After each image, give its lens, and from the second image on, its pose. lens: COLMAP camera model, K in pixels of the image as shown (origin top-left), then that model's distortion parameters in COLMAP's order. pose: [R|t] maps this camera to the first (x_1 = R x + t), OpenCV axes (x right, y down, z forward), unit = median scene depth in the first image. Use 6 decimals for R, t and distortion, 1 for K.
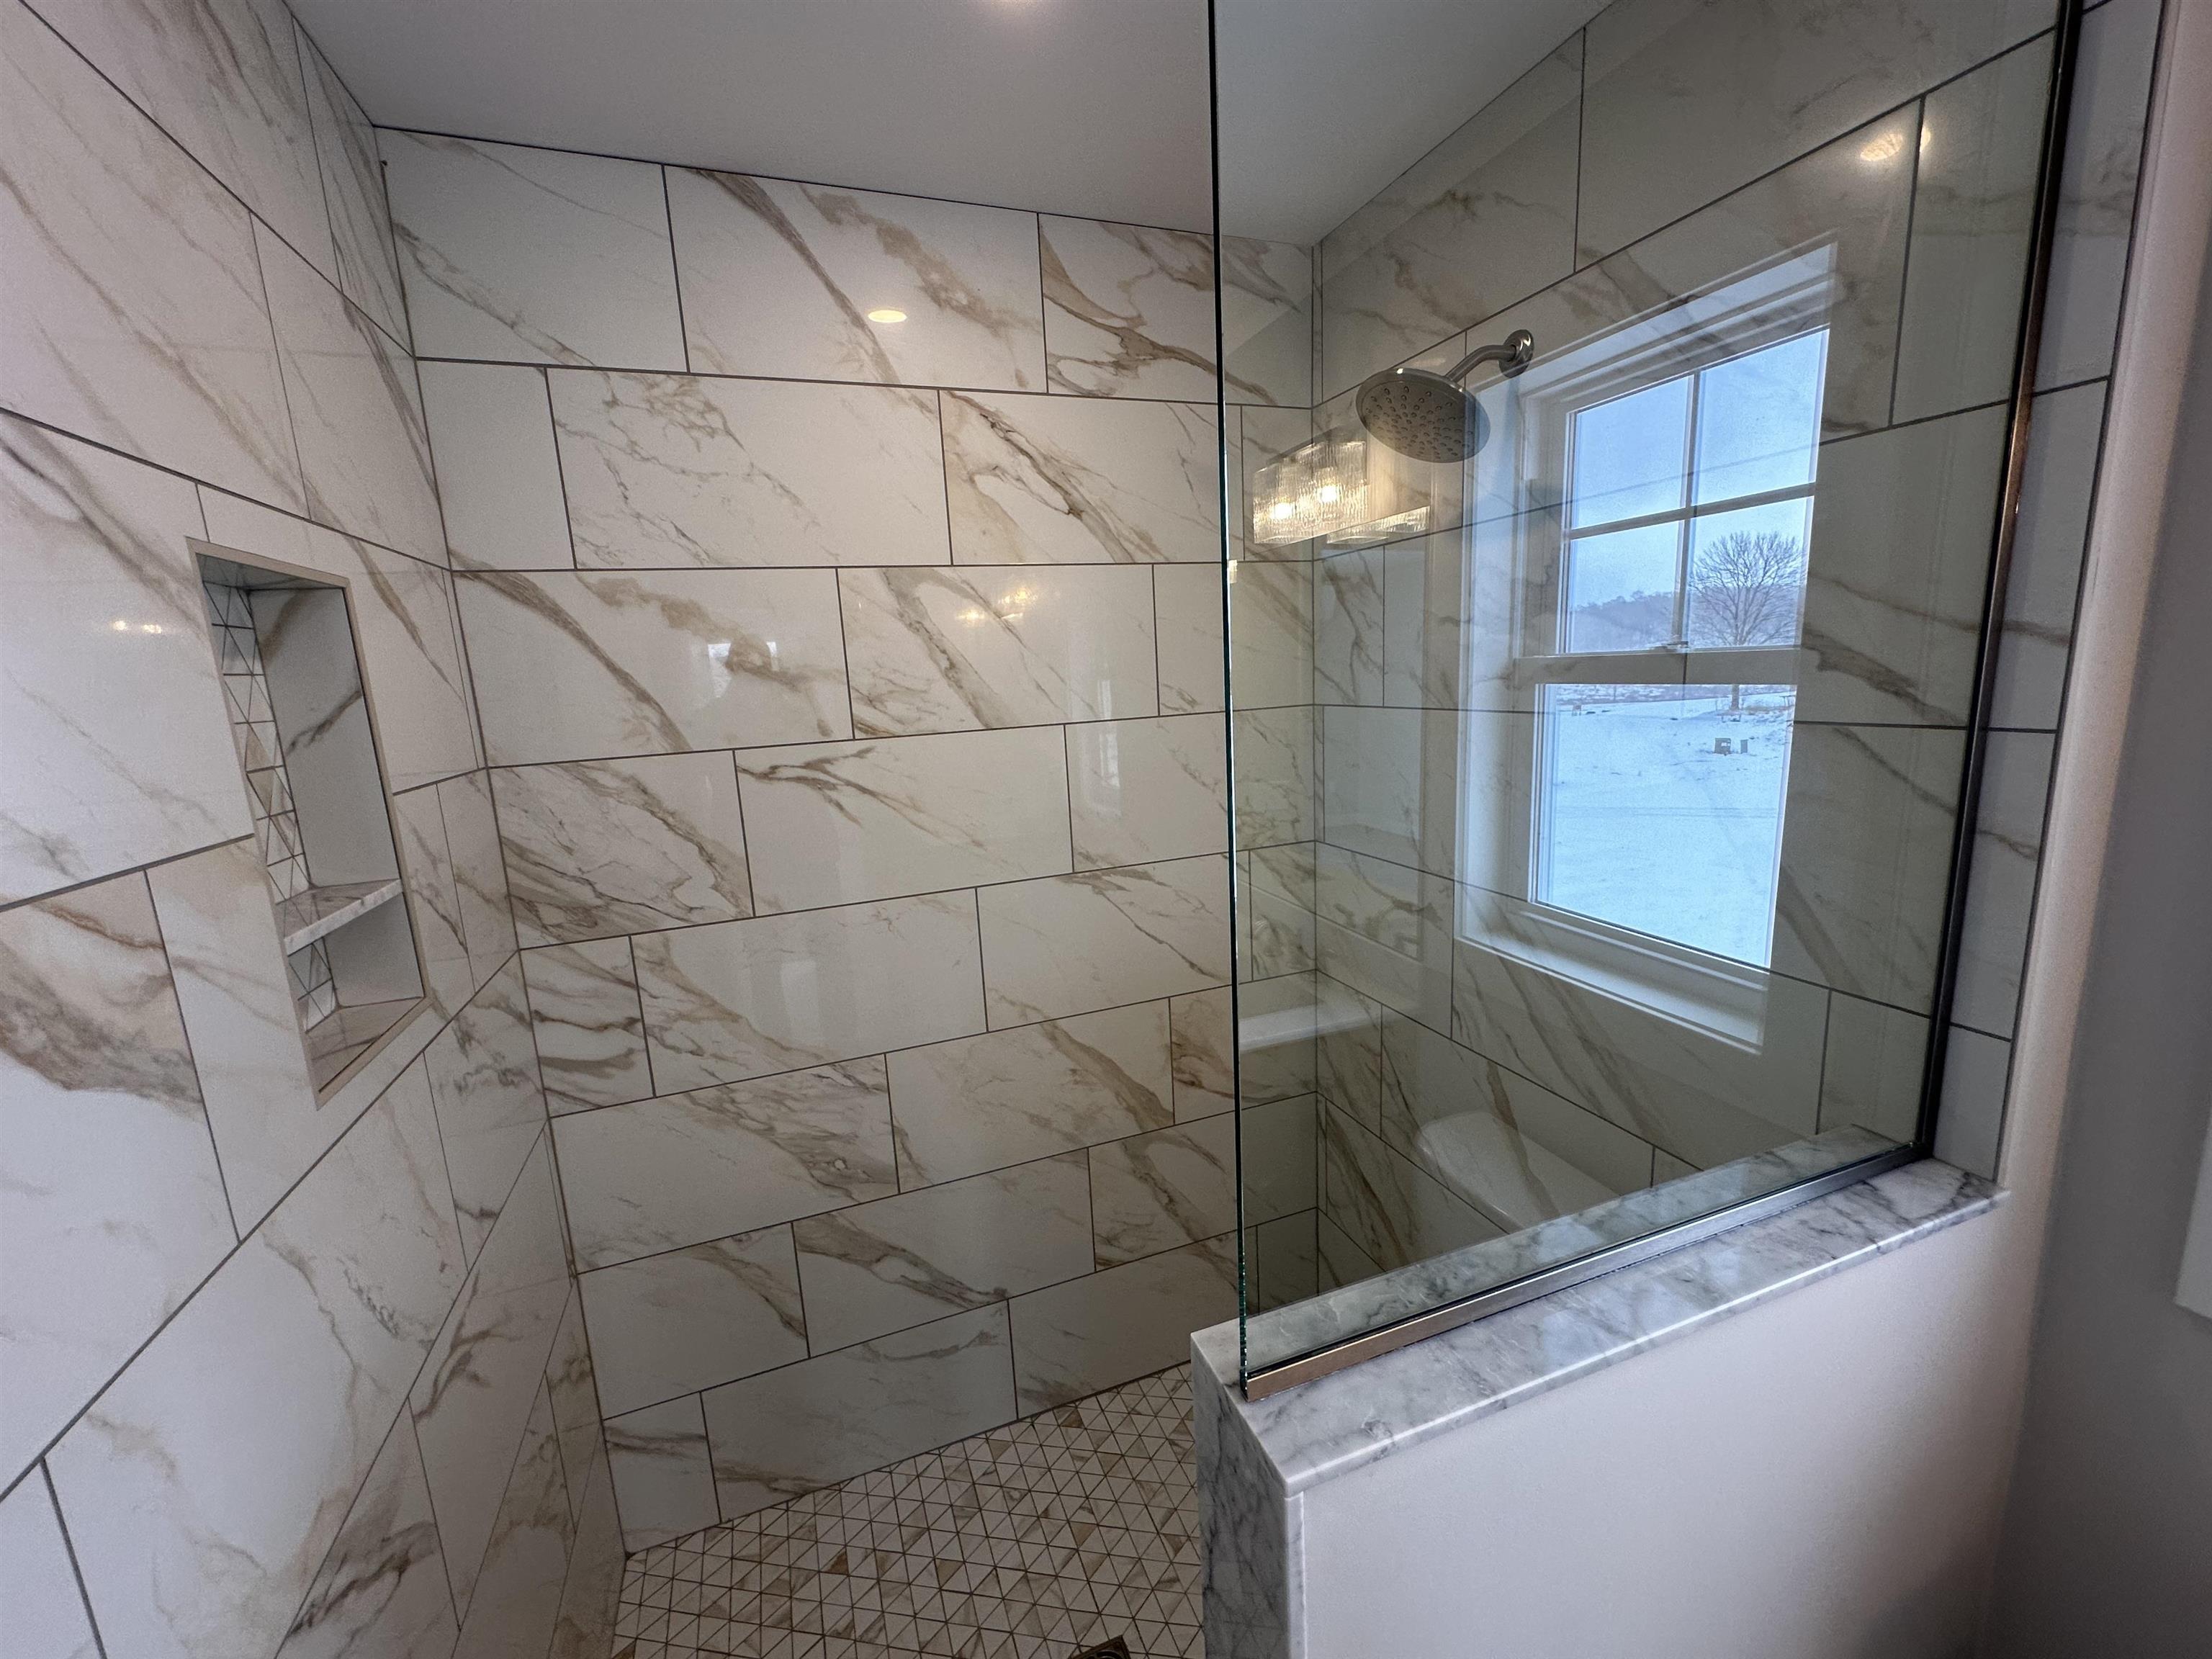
lens RADIAL K [[880.7, 0, 1106.9], [0, 880.7, 821.3], [0, 0, 1]] dist [-0.002290, 0.000593]
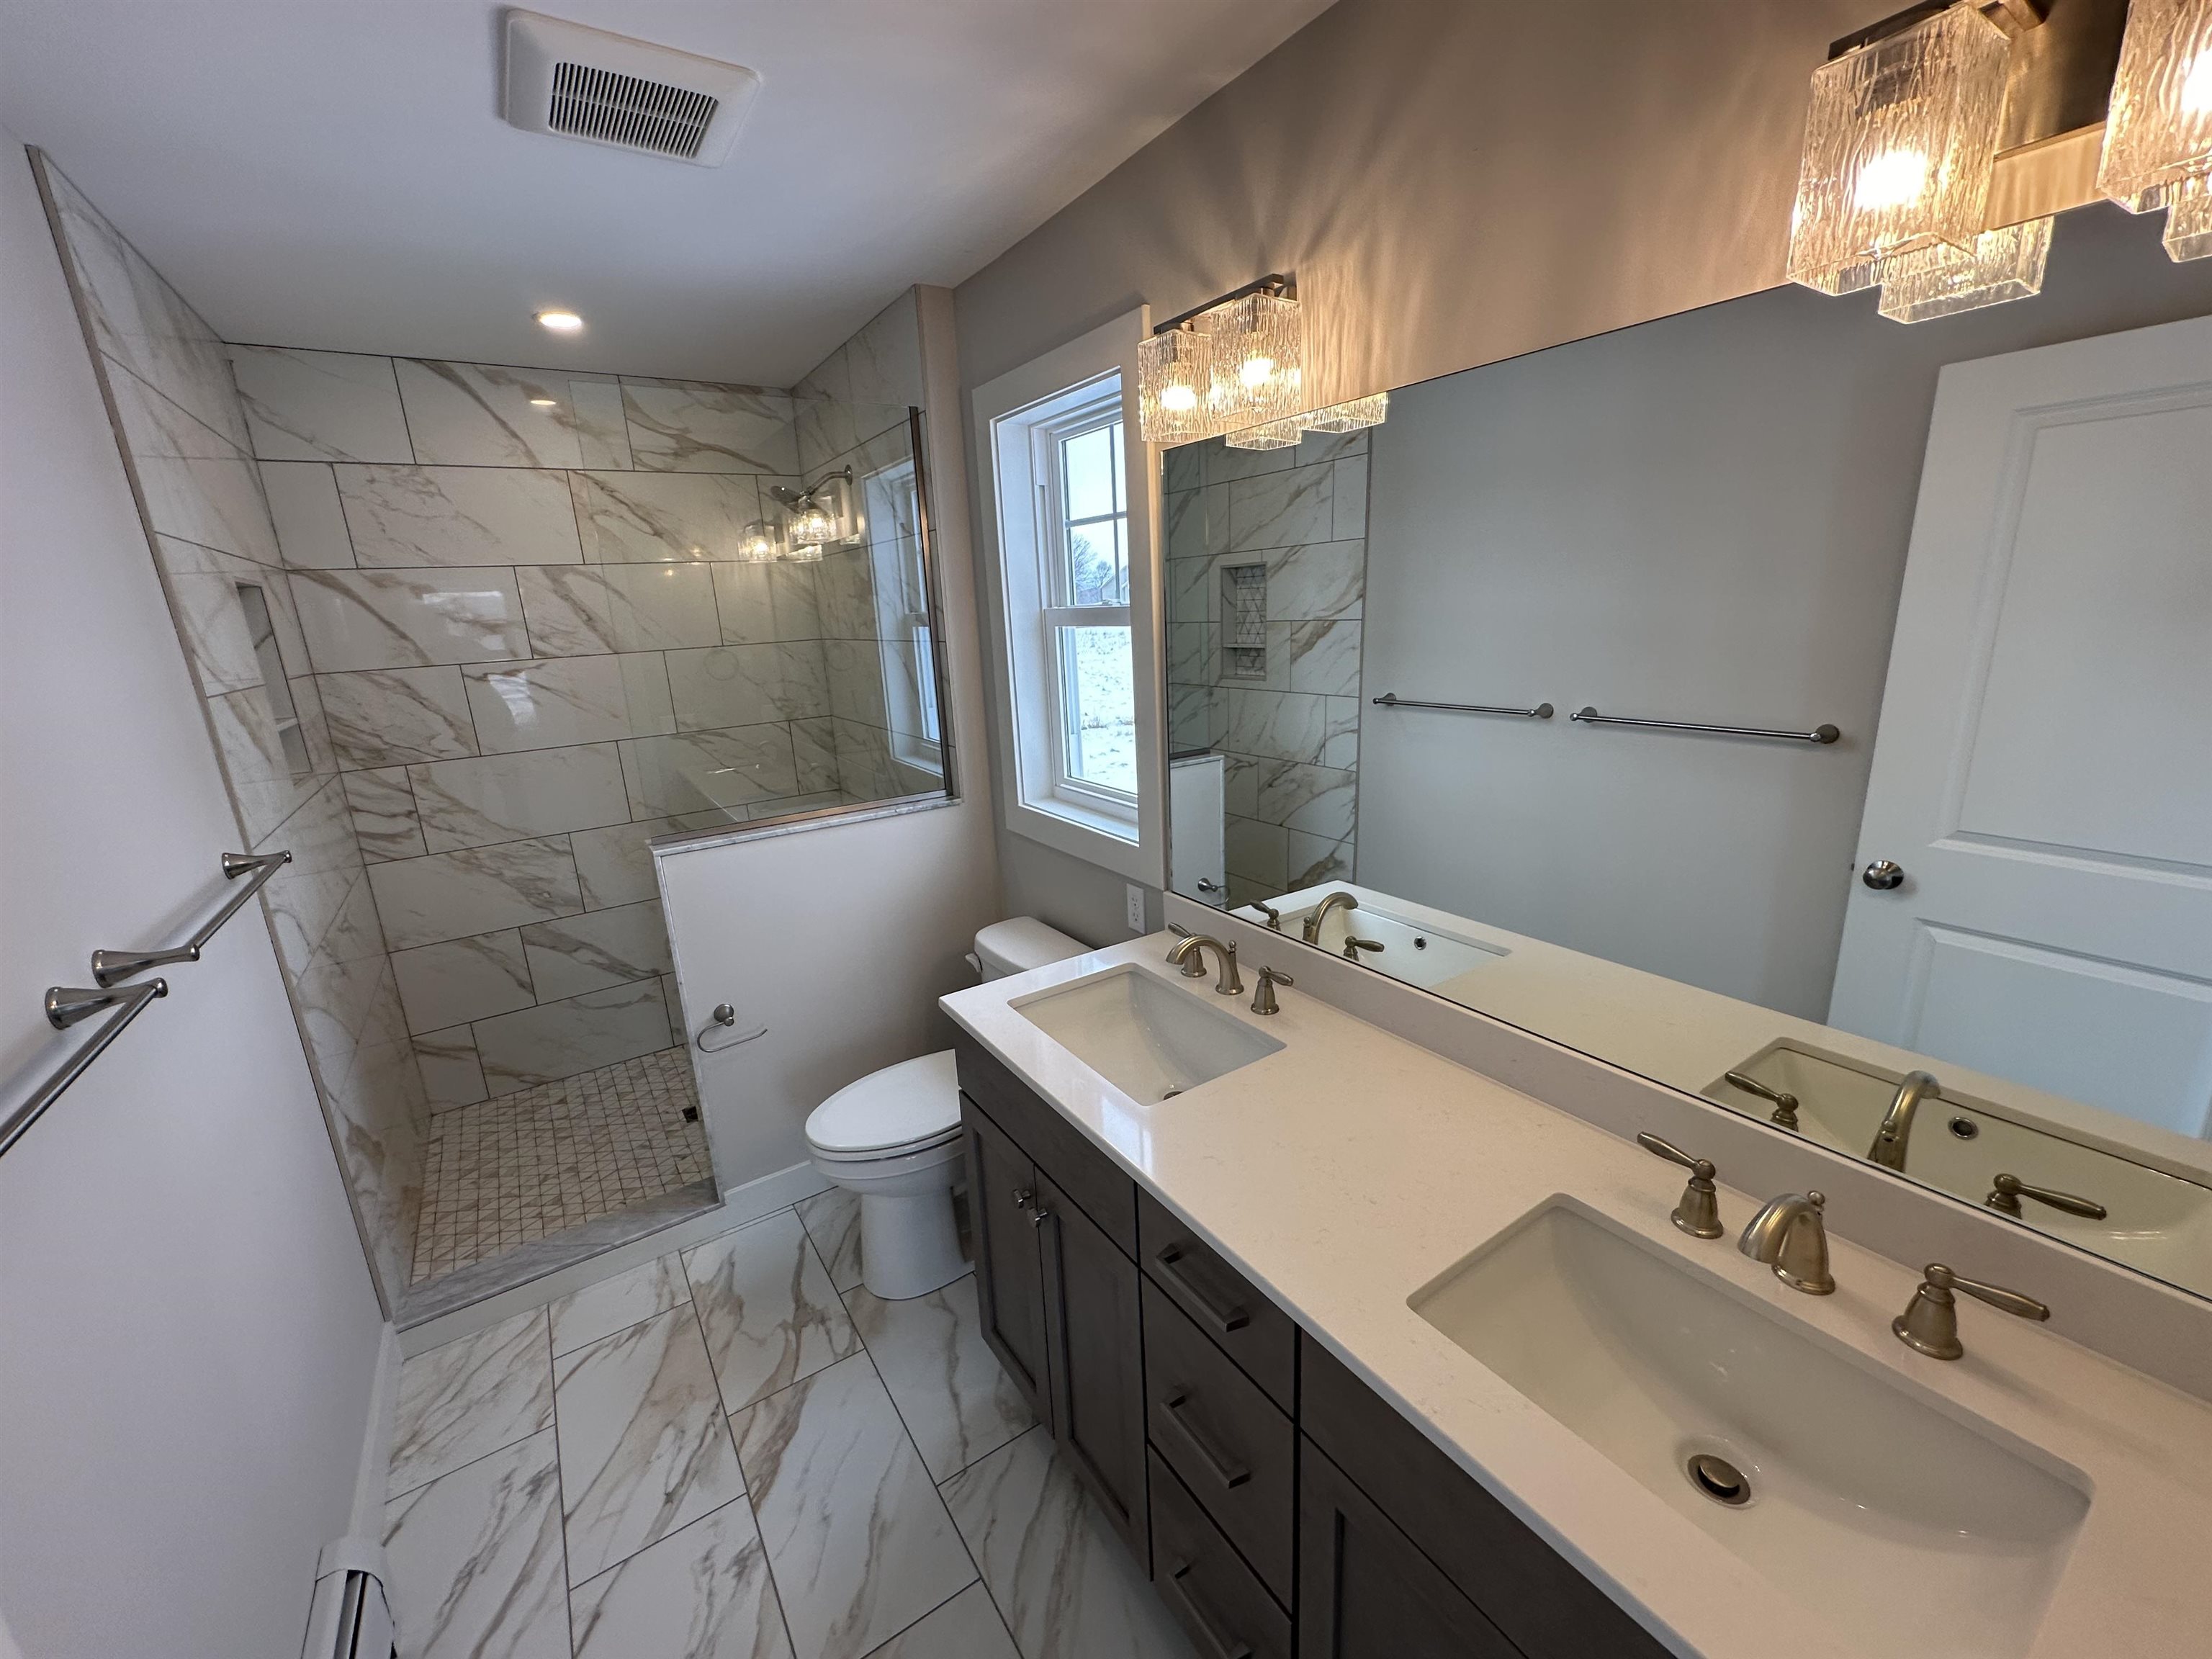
lens RADIAL K [[880.7, 0, 1106.6], [0, 880.7, 823.7], [0, 0, 1]] dist [-0.002290, 0.000593]
pose [[0.972674, -0.054734, 0.225632, 0.460708], [0.040506, 0.996916, 0.067217, 0.181373], [-0.228615, -0.056240, 0.971891, -1.122141]]
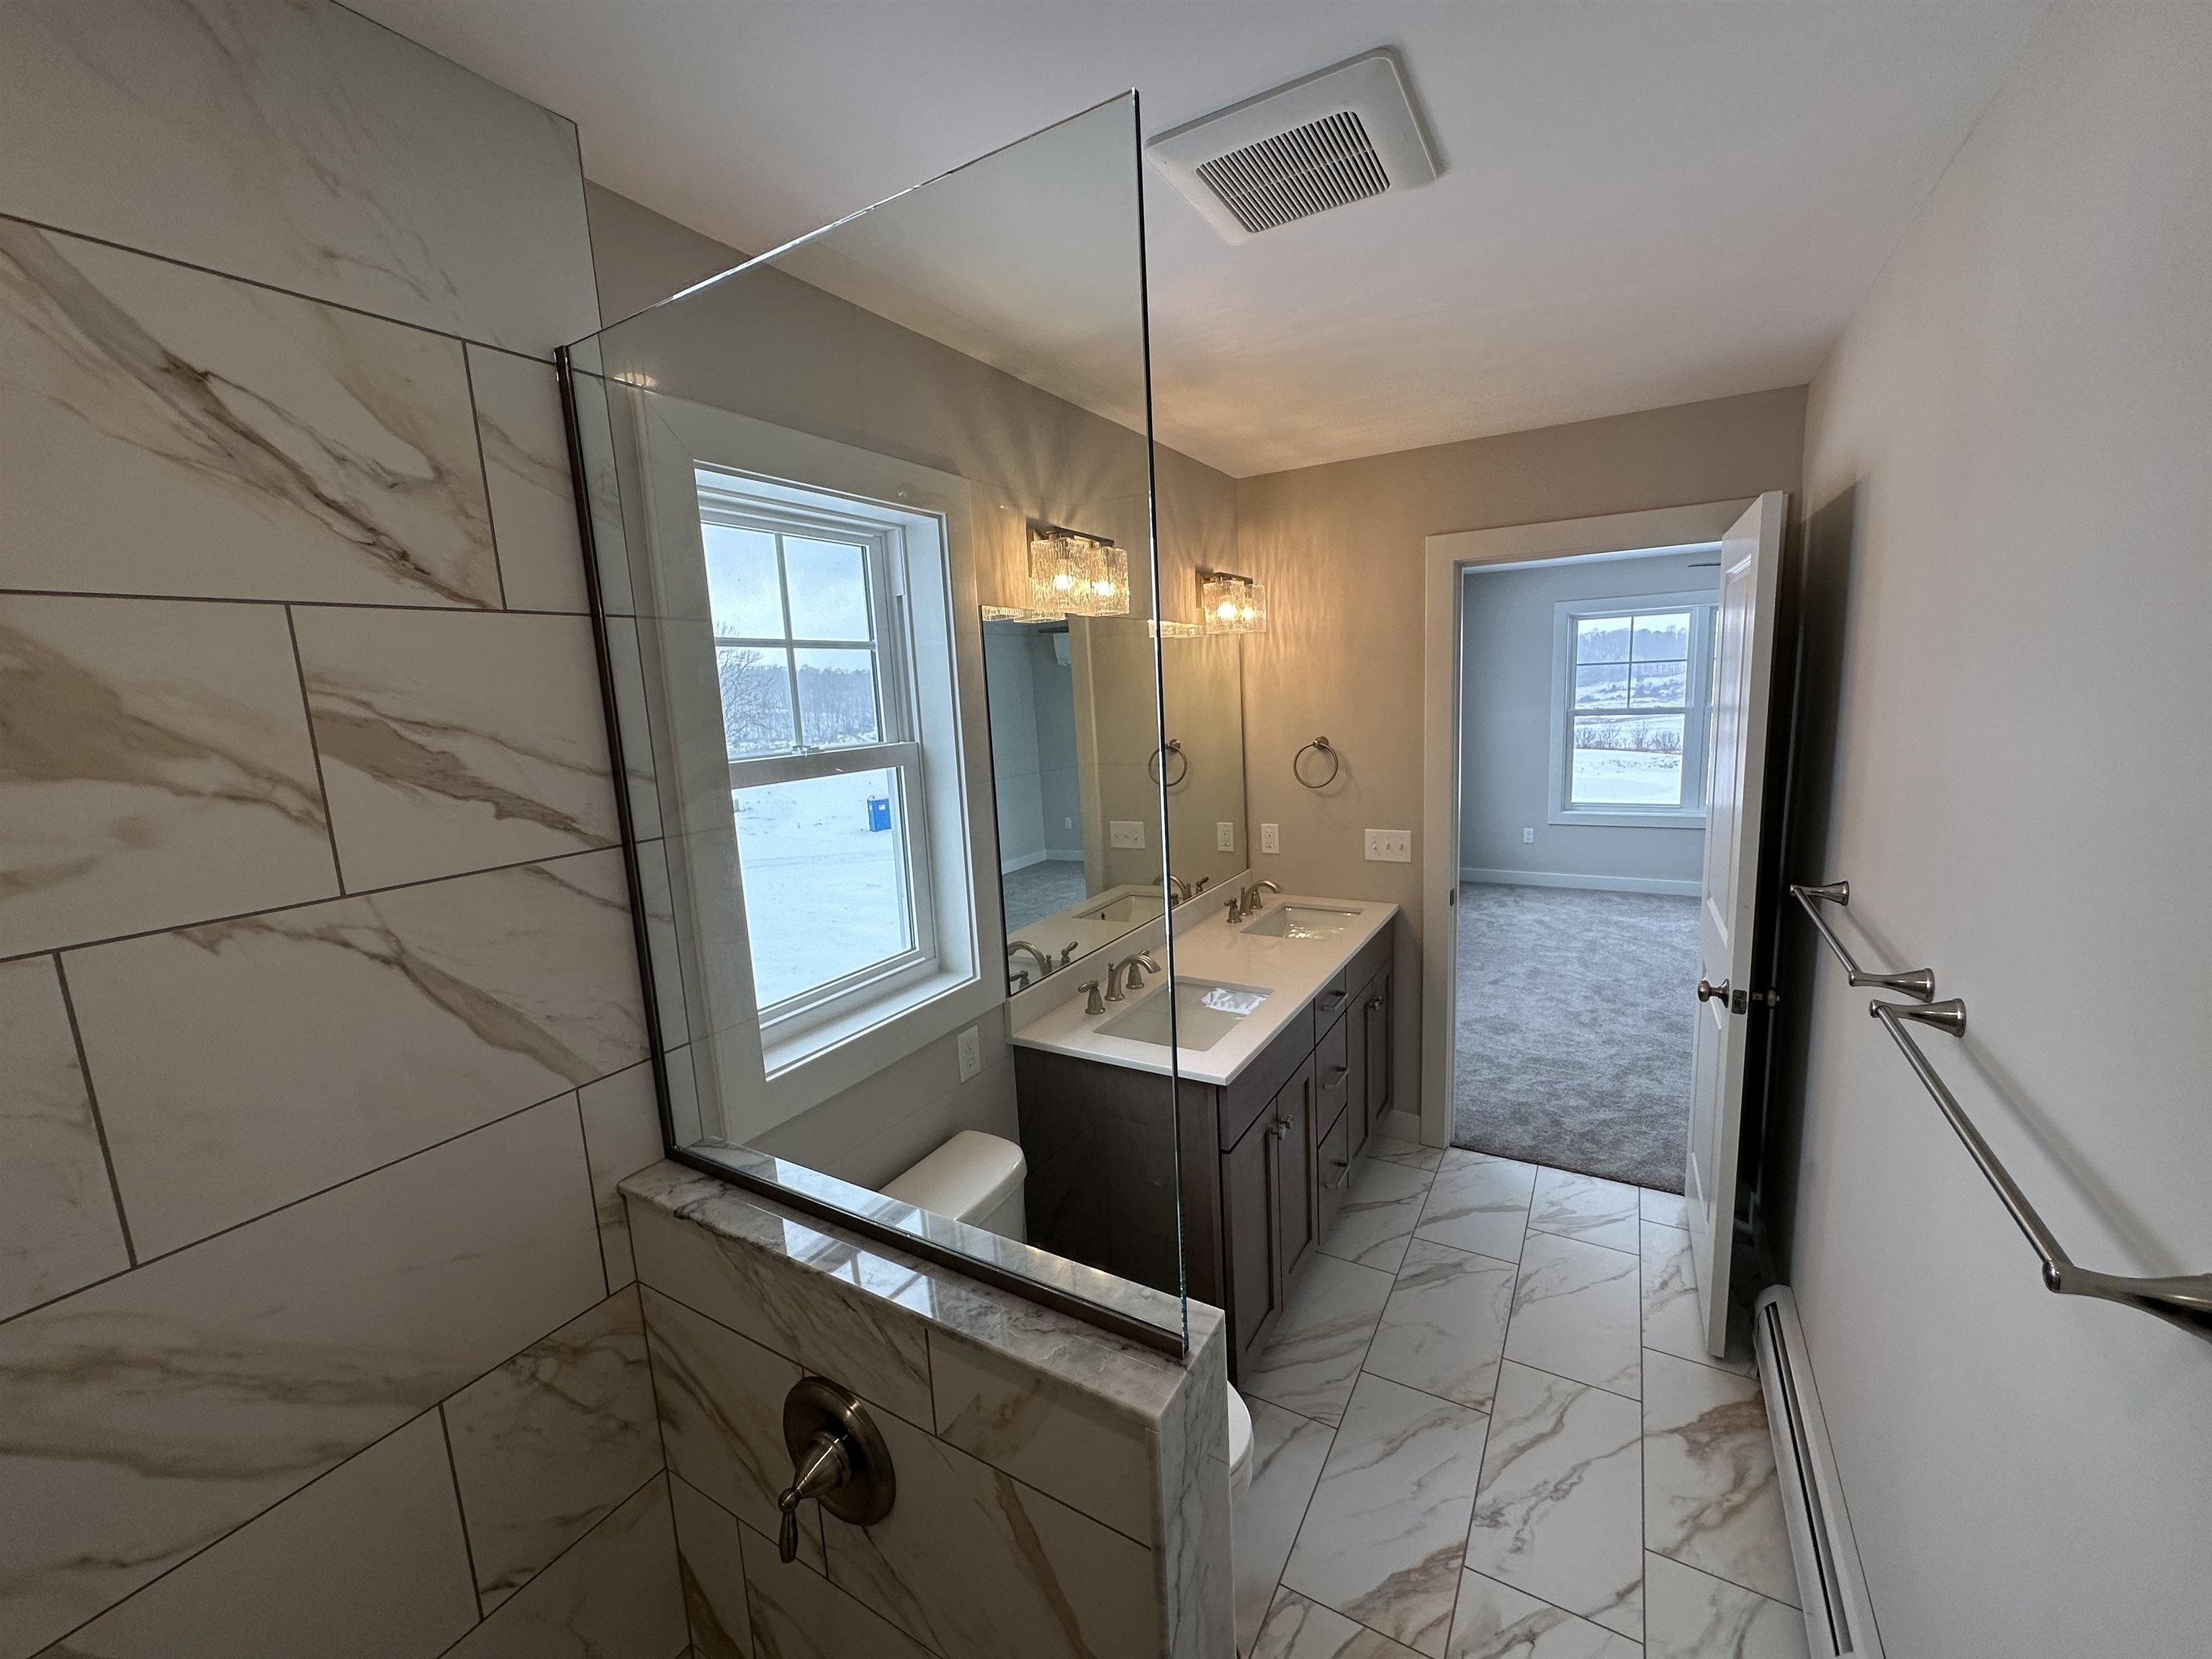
lens RADIAL K [[880.7, 0, 1102.3], [0, 880.7, 833.1], [0, 0, 1]] dist [-0.002290, 0.000593]
pose [[-0.623328, -0.042677, 0.780795, -0.304880], [0.220256, 0.948499, 0.227679, -0.148844], [-0.750300, 0.313893, -0.581826, 0.675328]]
